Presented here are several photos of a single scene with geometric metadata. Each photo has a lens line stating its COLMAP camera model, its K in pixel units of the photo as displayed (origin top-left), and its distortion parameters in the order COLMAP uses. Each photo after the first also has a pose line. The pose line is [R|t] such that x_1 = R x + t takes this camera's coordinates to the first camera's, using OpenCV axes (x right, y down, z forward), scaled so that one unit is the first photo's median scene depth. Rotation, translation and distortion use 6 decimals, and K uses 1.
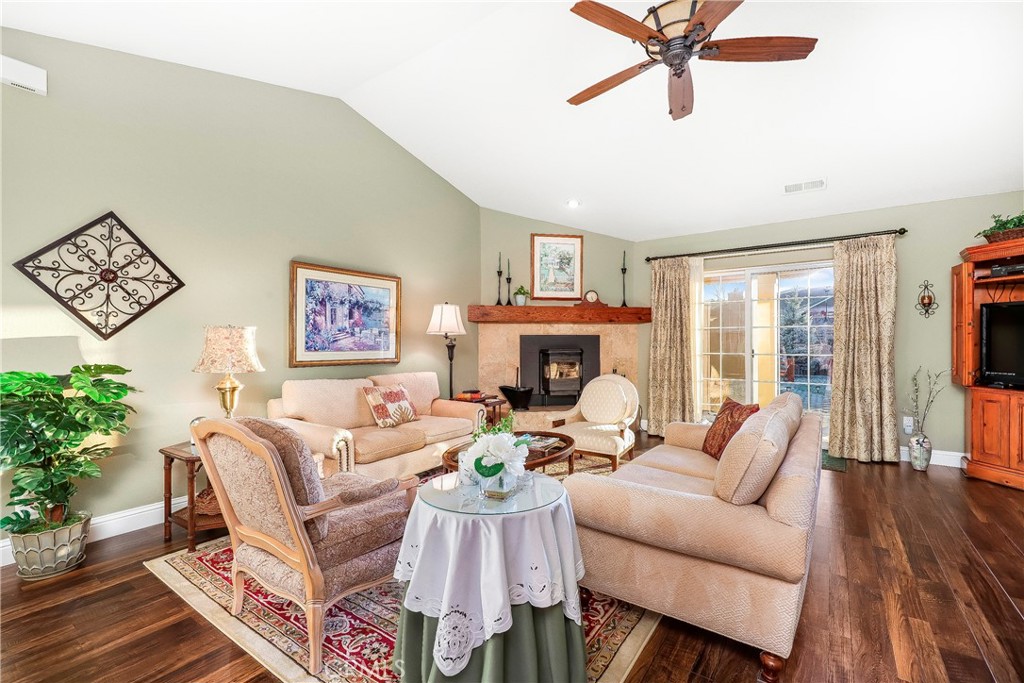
lens RADIAL K [[448.0, 0, 512.0], [0, 448.0, 341.5], [0, 0, 1]] dist [0.015273, -0.010004]
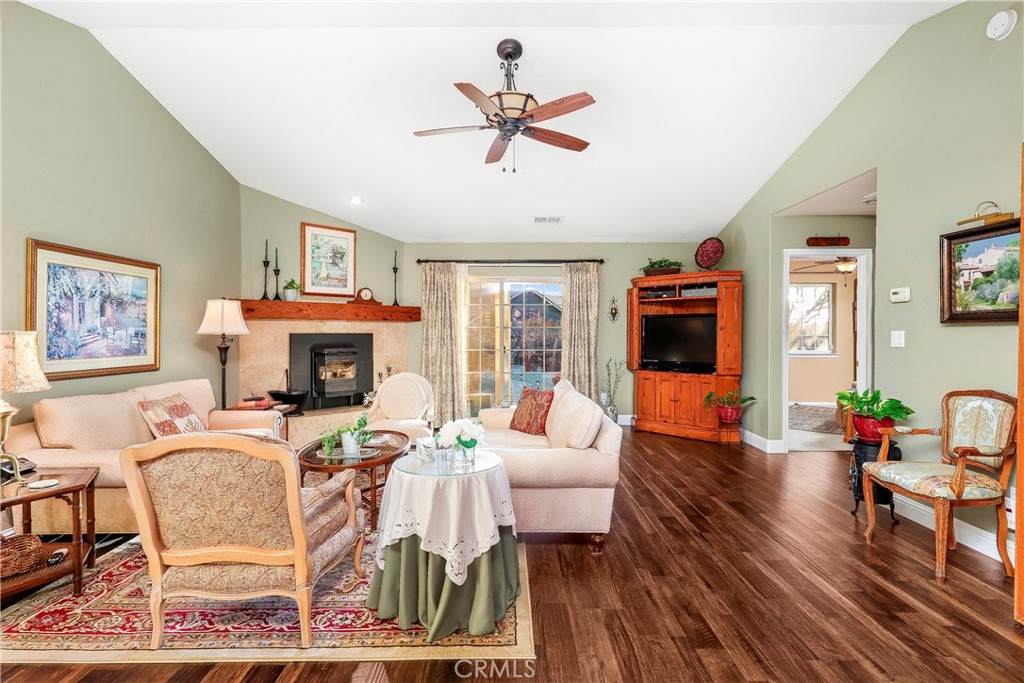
lens RADIAL K [[508.6, 0, 514.7], [0, 508.6, 336.9], [0, 0, 1]] dist [0.000301, -0.000323]
pose [[0.810637, -0.003264, 0.585540, -0.276199], [-0.001359, 0.999971, 0.007456, -0.020268], [-0.585548, -0.006840, 0.810609, -0.123551]]
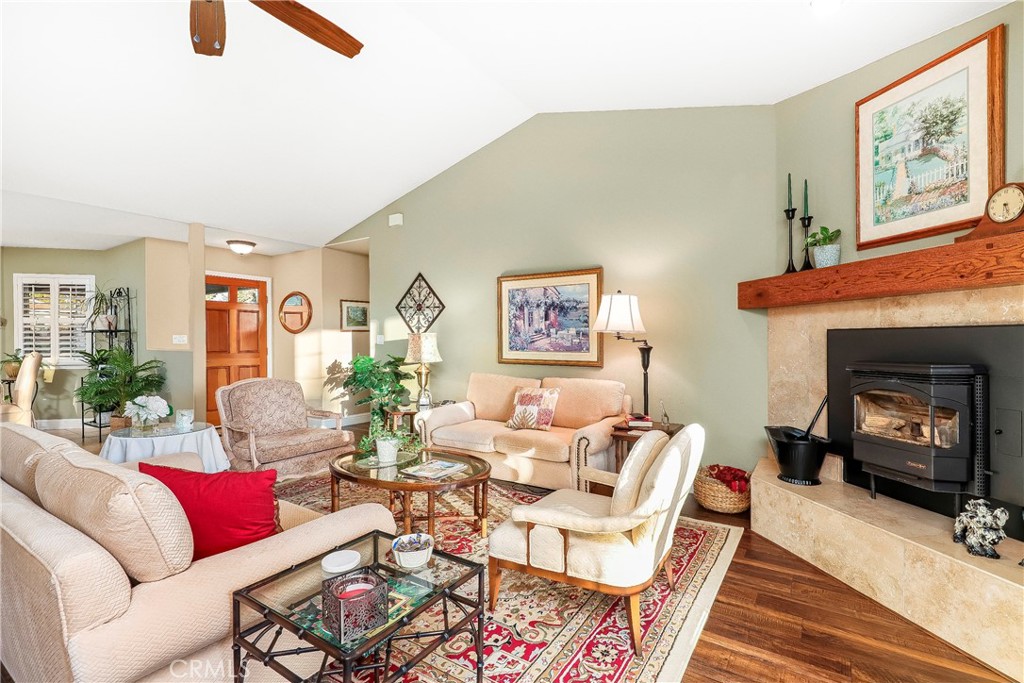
lens RADIAL K [[466.6, 0, 512.0], [0, 466.6, 341.5], [0, 0, 1]] dist [-0.000373, -0.000980]
pose [[0.021846, 0.004537, -0.999751, 0.656965], [0.005034, 0.999977, 0.004648, -0.006820], [0.999749, -0.005134, 0.021822, 0.836374]]
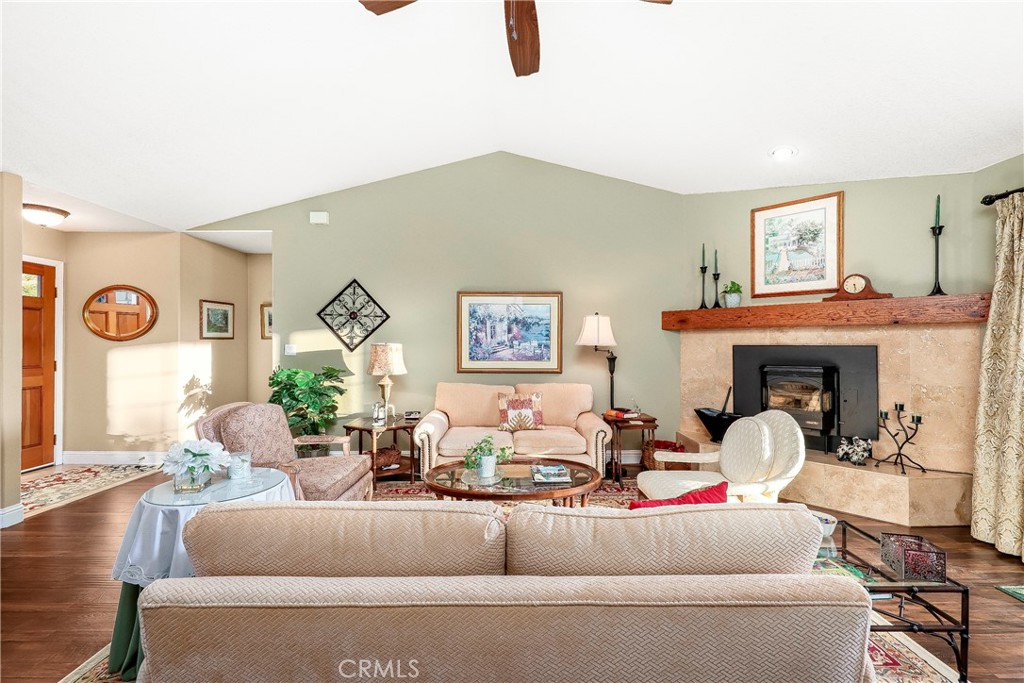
lens RADIAL K [[413.2, 0, 512.0], [0, 413.2, 341.5], [0, 0, 1]] dist [0.000271, -0.000209]
pose [[0.576358, -0.003788, -0.817189, 0.489022], [0.000386, 0.999990, -0.004362, -0.023109], [0.817197, 0.002199, 0.576354, 0.358467]]
